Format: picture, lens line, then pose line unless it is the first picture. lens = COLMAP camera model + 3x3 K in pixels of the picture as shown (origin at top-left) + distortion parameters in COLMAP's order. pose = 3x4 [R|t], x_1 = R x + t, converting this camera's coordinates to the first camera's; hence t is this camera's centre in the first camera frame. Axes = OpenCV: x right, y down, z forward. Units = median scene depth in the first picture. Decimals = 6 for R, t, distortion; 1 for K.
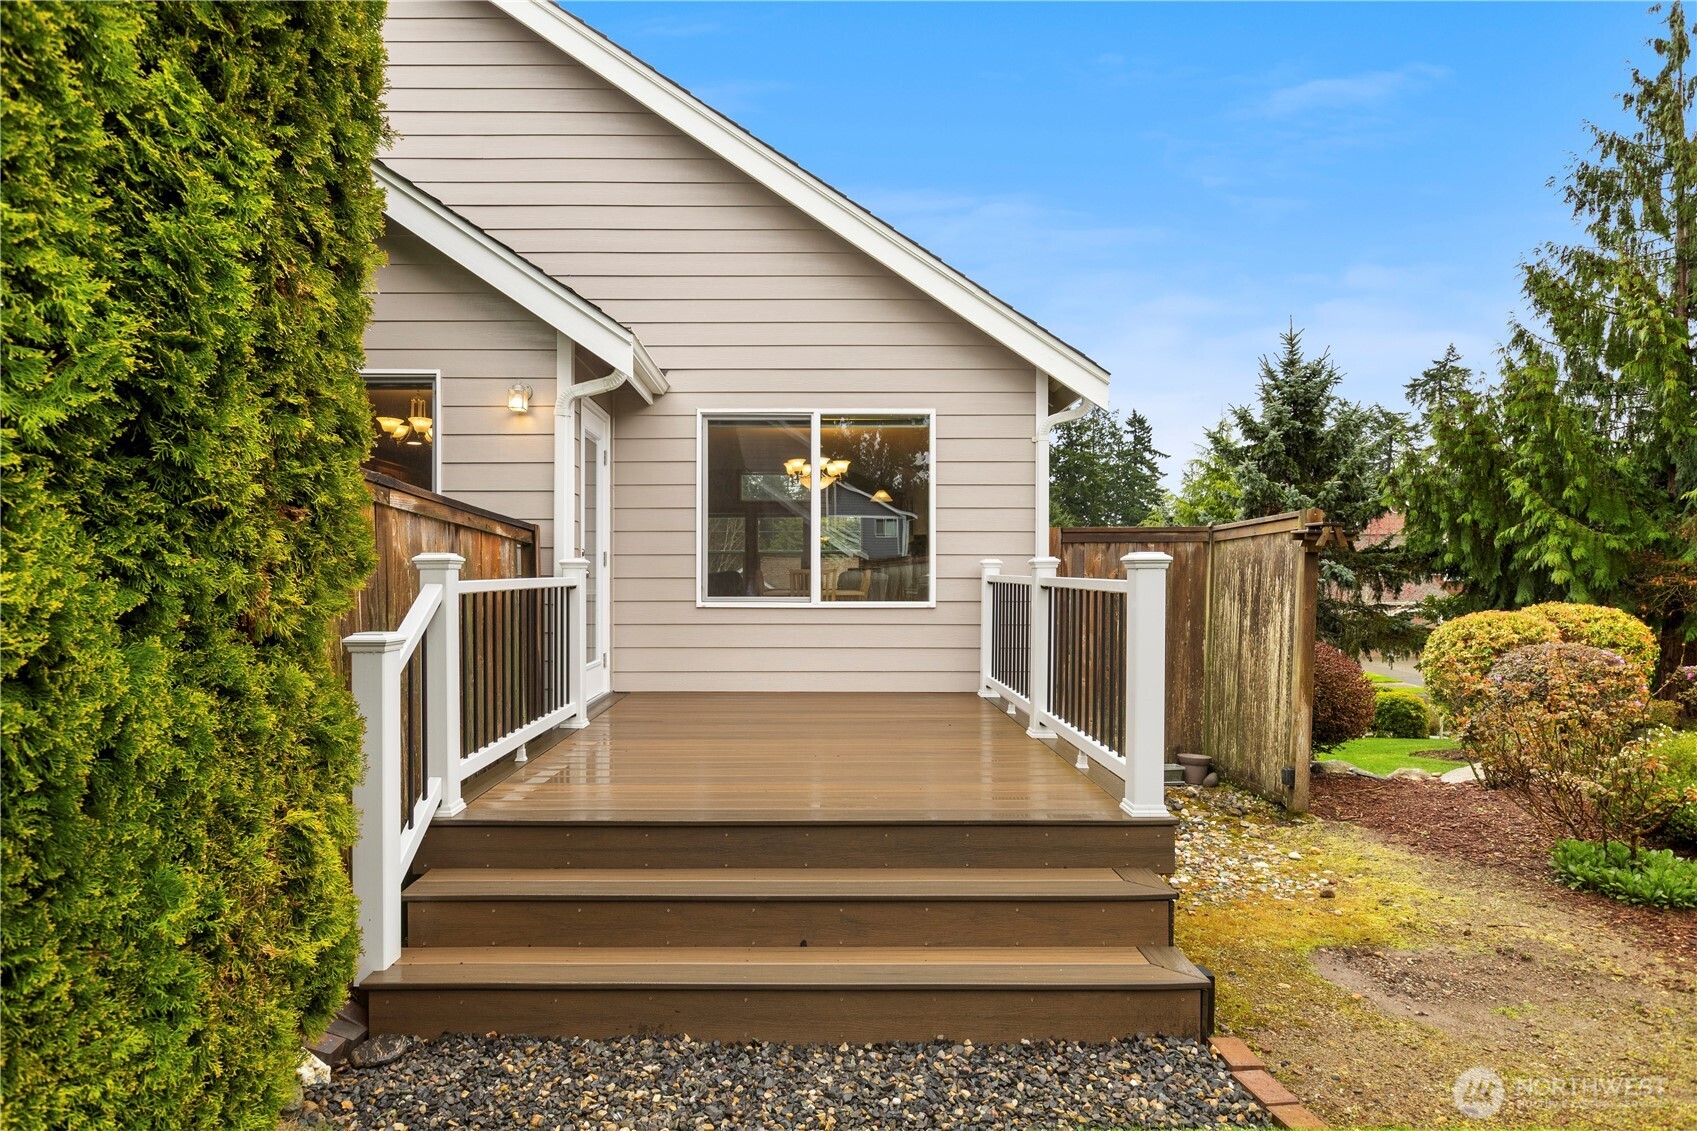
lens RADIAL K [[920.3, 0, 848.5], [0, 920.3, 565.5], [0, 0, 1]] dist [0.002575, -0.001106]
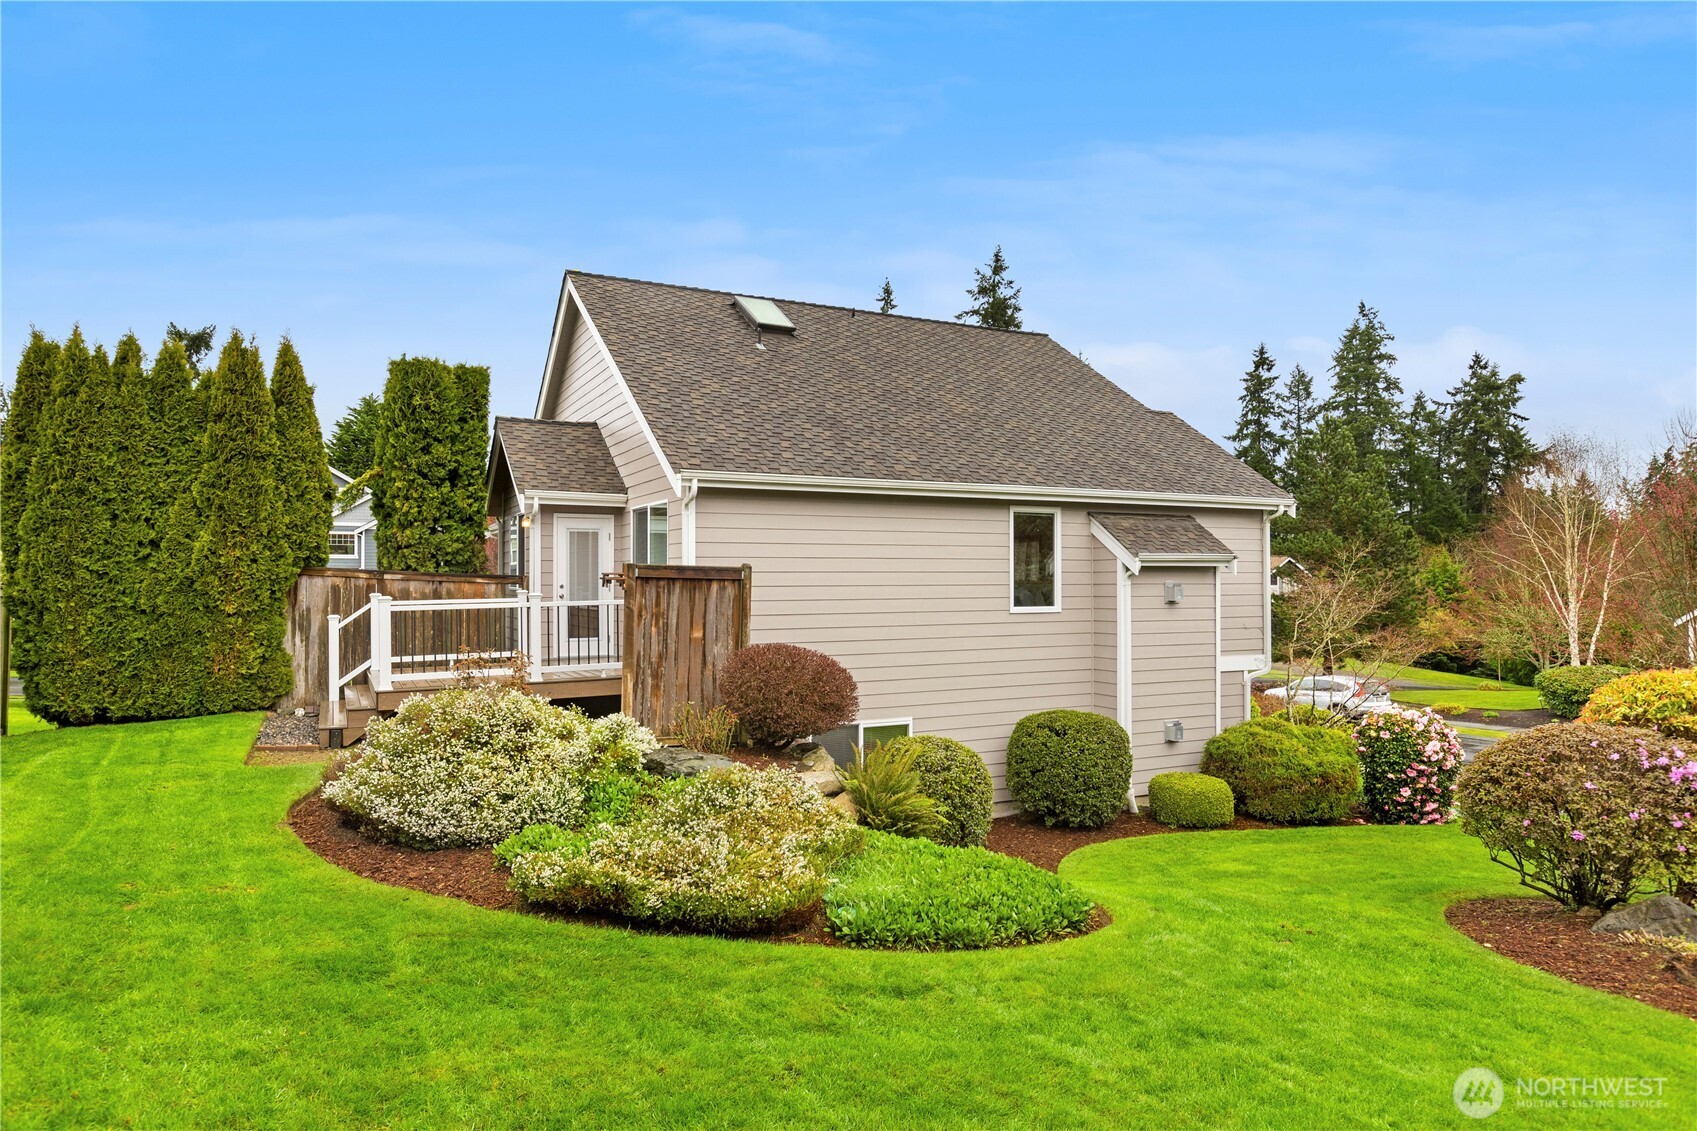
lens RADIAL K [[1053.0, 0, 848.7], [0, 1053.0, 566.7], [0, 0, 1]] dist [-0.003104, 0.000249]
pose [[0.459732, -0.016135, -0.887911, 1.926435], [0.019327, 0.999780, -0.008161, -0.025216], [0.887847, -0.013409, 0.459943, 0.406818]]
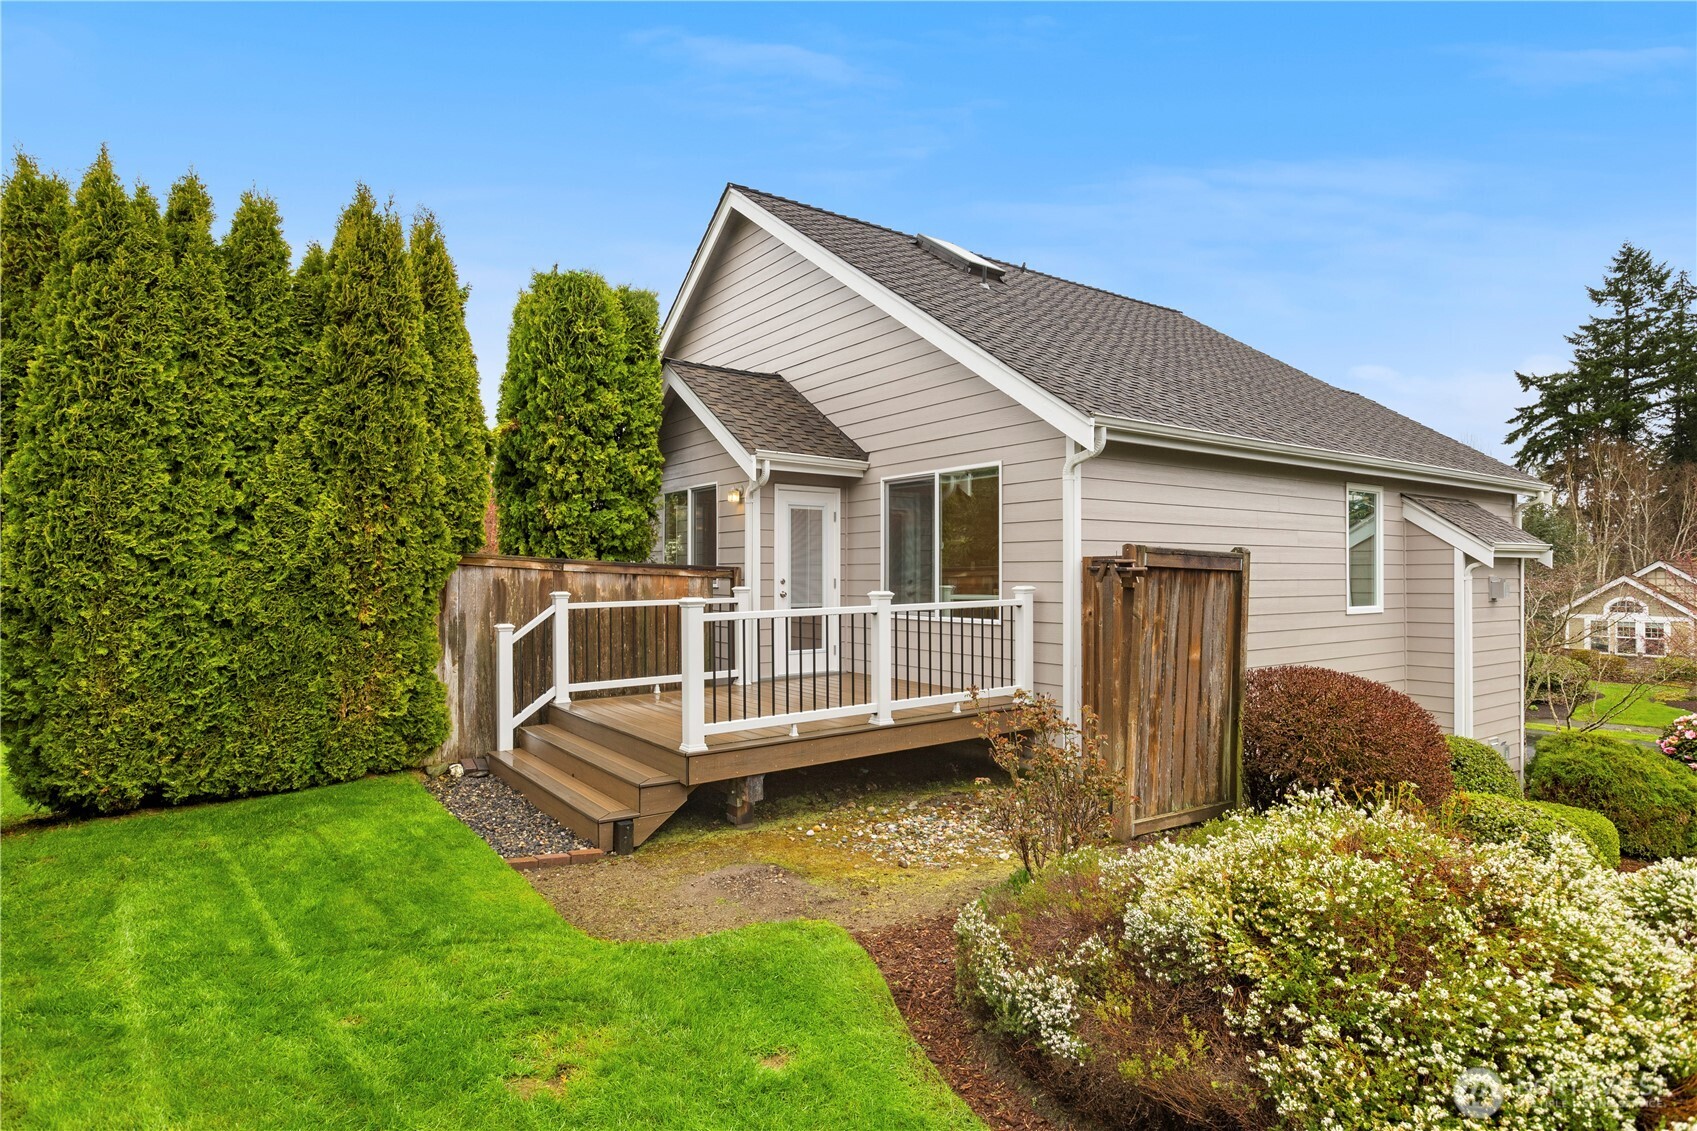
lens RADIAL K [[920.3, 0, 848.5], [0, 920.3, 565.5], [0, 0, 1]] dist [0.002575, -0.001106]
pose [[0.590414, -0.014006, -0.806979, 0.950630], [0.018192, 0.999826, -0.004043, -0.031109], [0.806895, -0.012294, 0.590567, 0.122442]]
